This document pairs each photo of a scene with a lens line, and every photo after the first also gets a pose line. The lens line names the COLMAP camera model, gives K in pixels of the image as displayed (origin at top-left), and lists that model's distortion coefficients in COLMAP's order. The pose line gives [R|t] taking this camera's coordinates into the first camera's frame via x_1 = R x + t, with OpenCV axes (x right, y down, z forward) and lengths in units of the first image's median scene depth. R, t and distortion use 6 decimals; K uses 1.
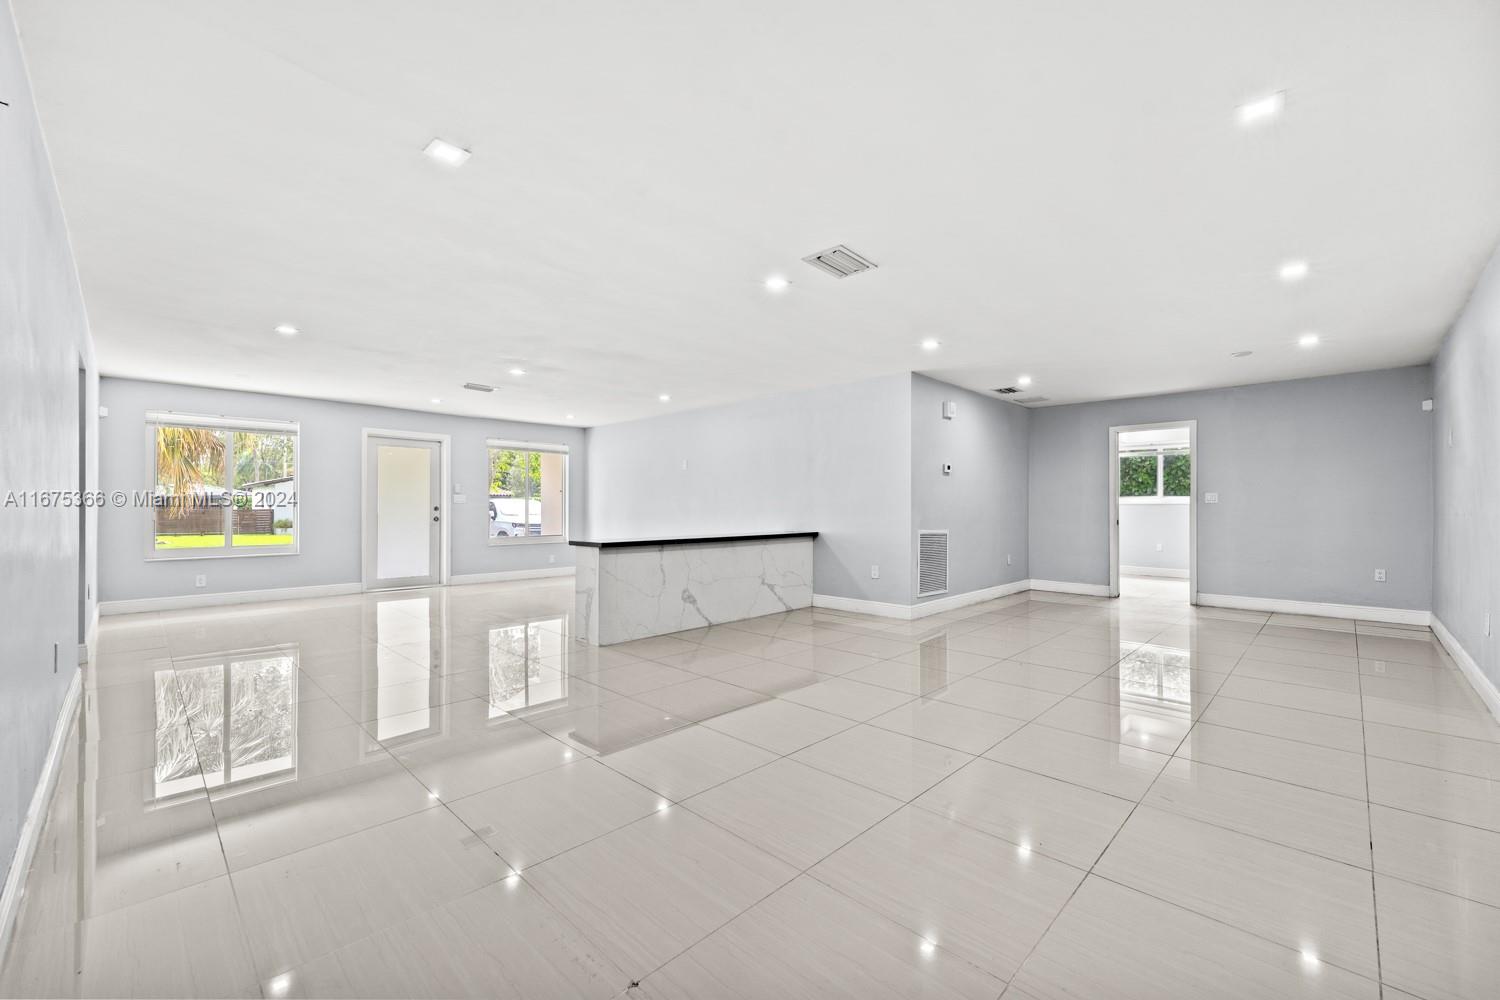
lens RADIAL K [[610.1, 0, 748.2], [0, 610.1, 512.8], [0, 0, 1]] dist [-0.002311, -0.000809]
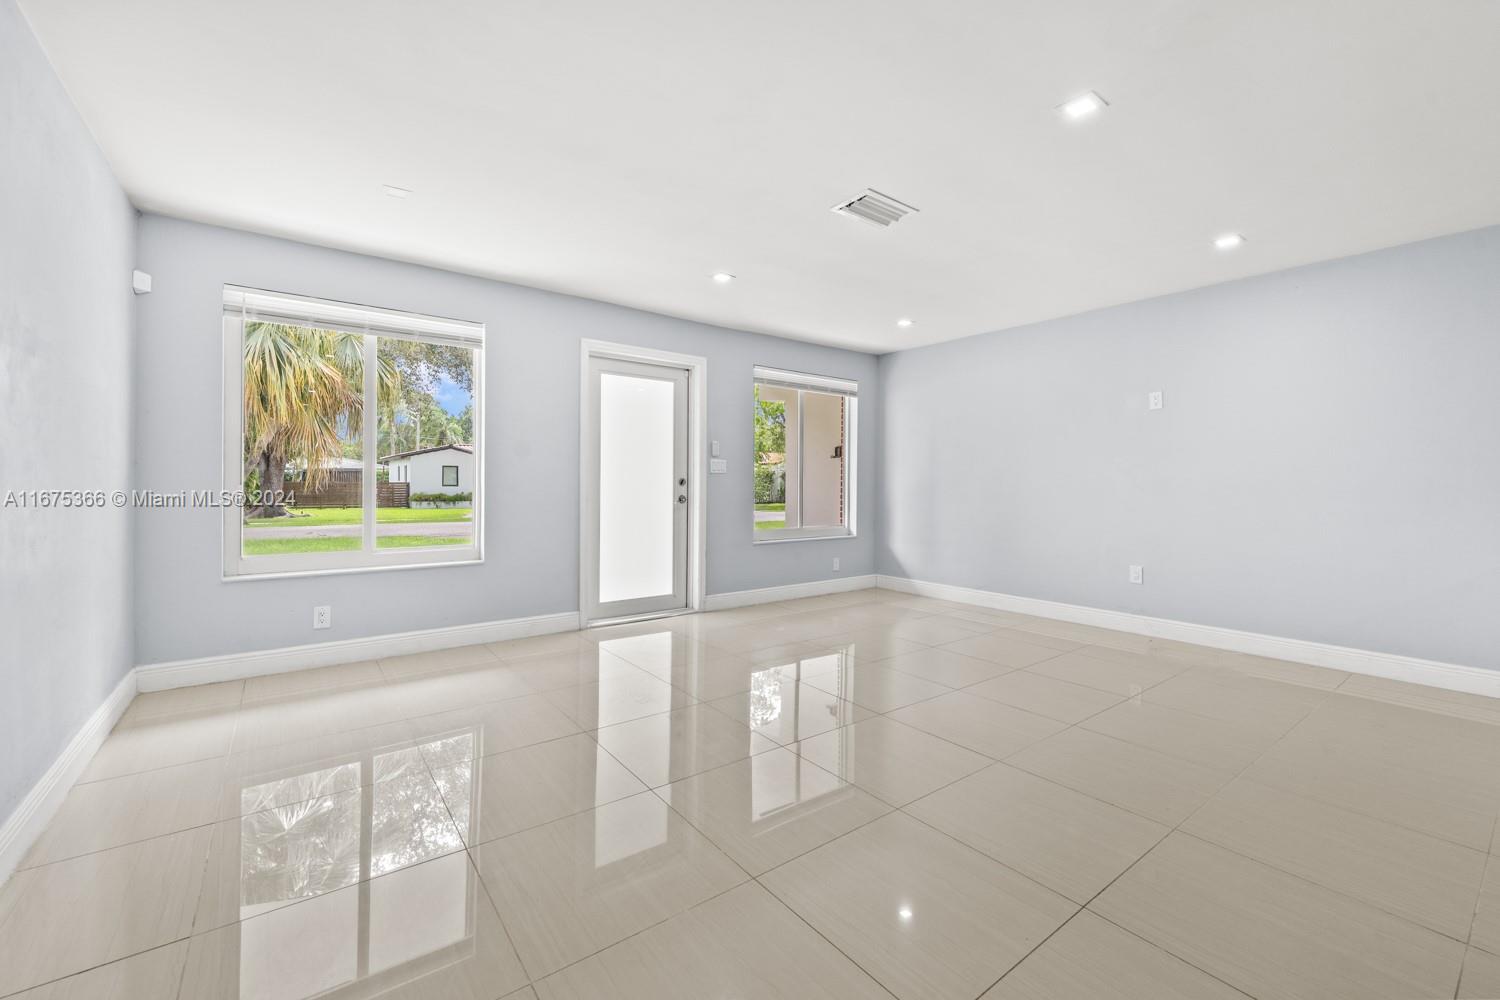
lens RADIAL K [[610.1, 0, 751.7], [0, 610.1, 489.7], [0, 0, 1]] dist [-0.002311, -0.000809]
pose [[0.989559, 0.005667, -0.144015, -0.439023], [-0.005183, 0.999980, 0.003739, -0.002072], [0.144034, -0.002954, 0.989568, 0.512436]]
